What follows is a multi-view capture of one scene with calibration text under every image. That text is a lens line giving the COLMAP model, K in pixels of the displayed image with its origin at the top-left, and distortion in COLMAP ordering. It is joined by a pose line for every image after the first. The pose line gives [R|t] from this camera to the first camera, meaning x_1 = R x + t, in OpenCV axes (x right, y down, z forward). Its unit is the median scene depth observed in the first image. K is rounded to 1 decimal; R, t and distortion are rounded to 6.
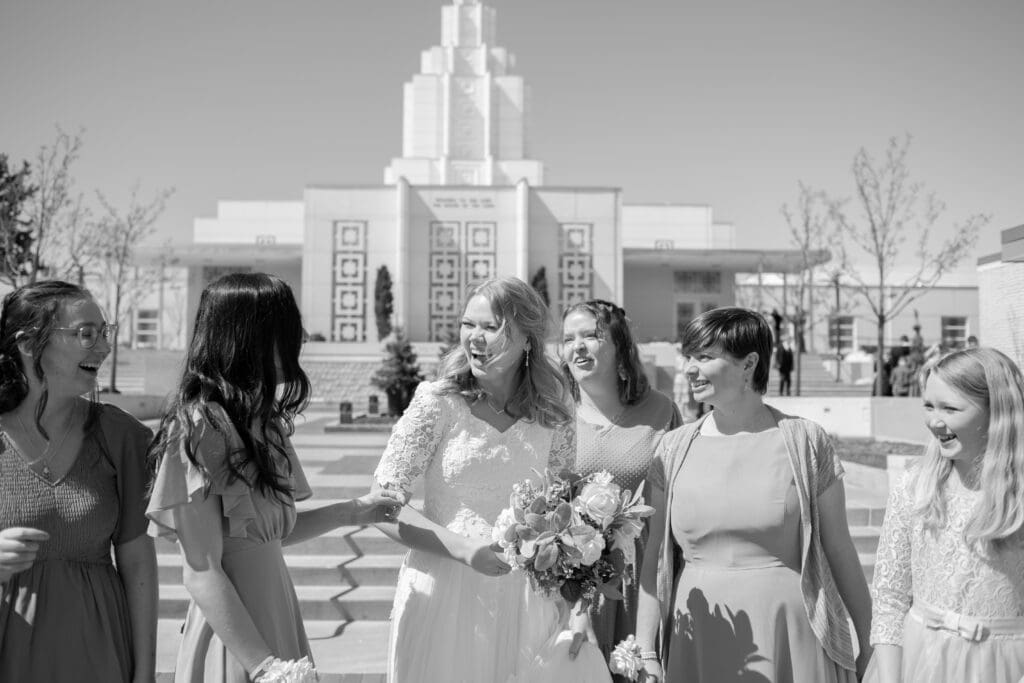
lens RADIAL K [[1057.6, 0, 510.7], [0, 1057.6, 340.9], [0, 0, 1]] dist [-0.069821, 0.011207]
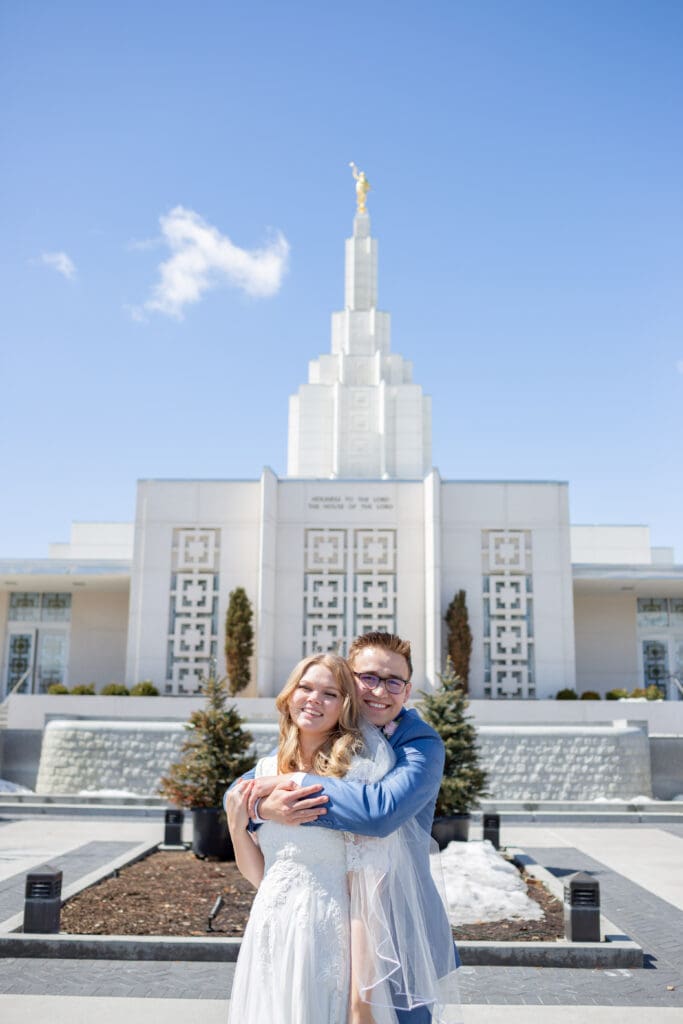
lens RADIAL K [[1069.8, 0, 338.3], [0, 1069.8, 508.1], [0, 0, 1]] dist [-0.071364, 0.029307]
pose [[0.997984, -0.007883, -0.062978, -0.006877], [-0.002431, 0.986782, -0.162037, -0.007540], [0.063423, 0.161864, 0.984773, 0.271694]]
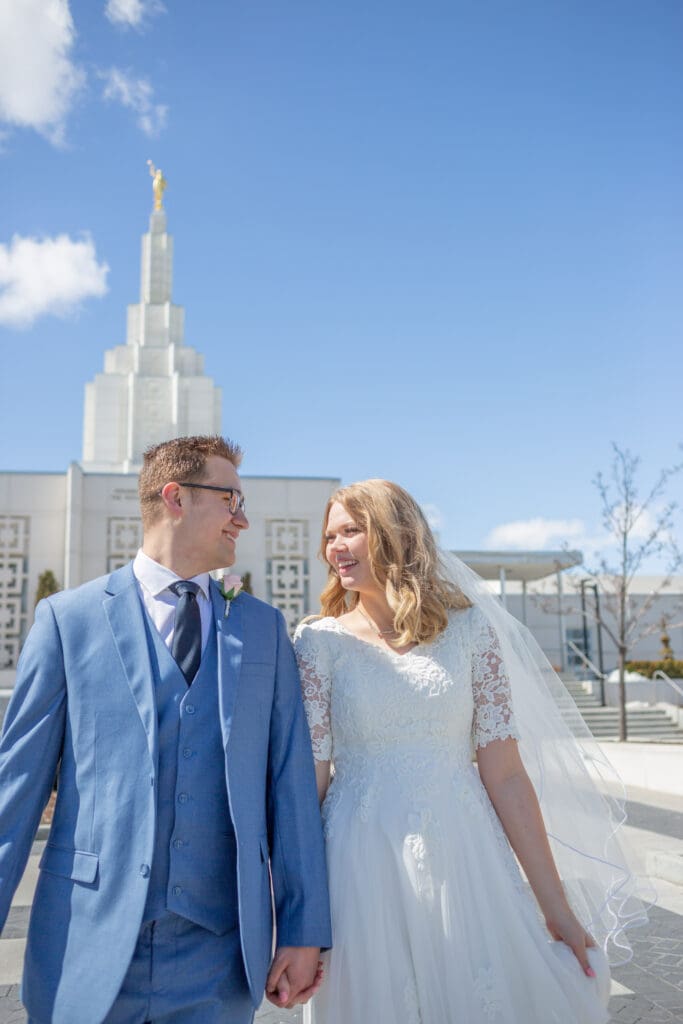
lens RADIAL K [[1041.0, 0, 339.9], [0, 1041.0, 511.6], [0, 0, 1]] dist [-0.070582, 0.004524]
pose [[0.990412, 0.002078, 0.138128, -0.010034], [0.017283, 0.990167, -0.138820, -0.003868], [-0.137059, 0.139877, 0.980637, 0.192549]]
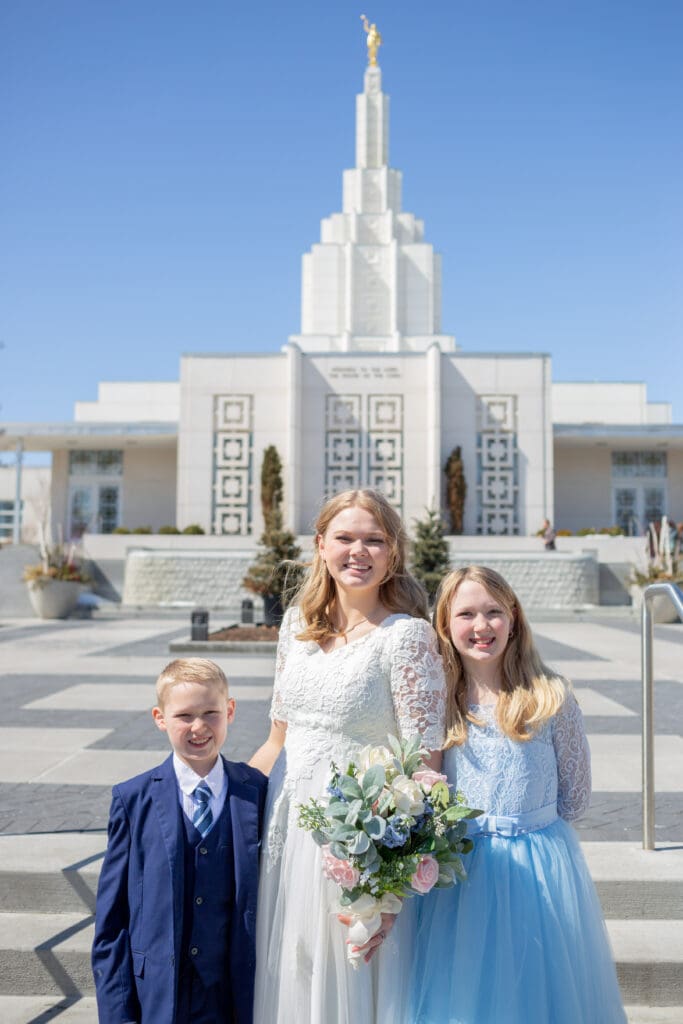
lens RADIAL K [[1112.5, 0, 343.1], [0, 1112.5, 507.0], [0, 0, 1]] dist [-0.079435, 0.010395]
pose [[0.997570, -0.004308, -0.069531, 0.000025], [0.002421, 0.999627, -0.027197, 0.002806], [0.069622, 0.026962, 0.997209, 0.103872]]
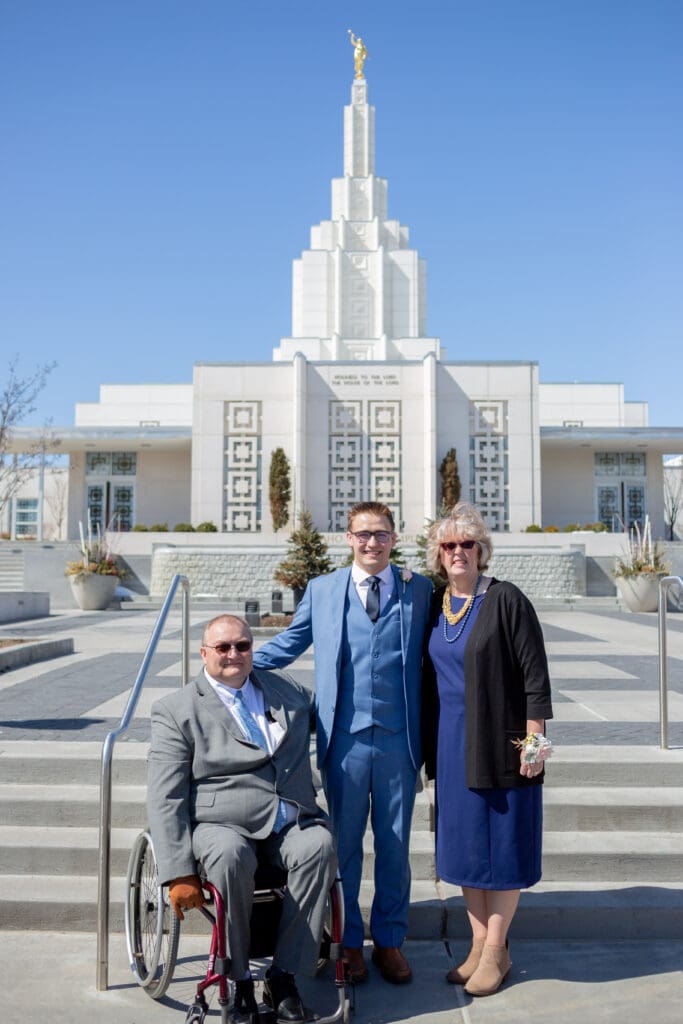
lens RADIAL K [[1097.3, 0, 323.7], [0, 1097.3, 493.7], [0, 0, 1]] dist [-0.075810, 0.003411]
pose [[0.997653, -0.007910, -0.068017, -0.016630], [0.005622, 0.999414, -0.033768, 0.000368], [0.068244, 0.033306, 0.997113, 0.048976]]
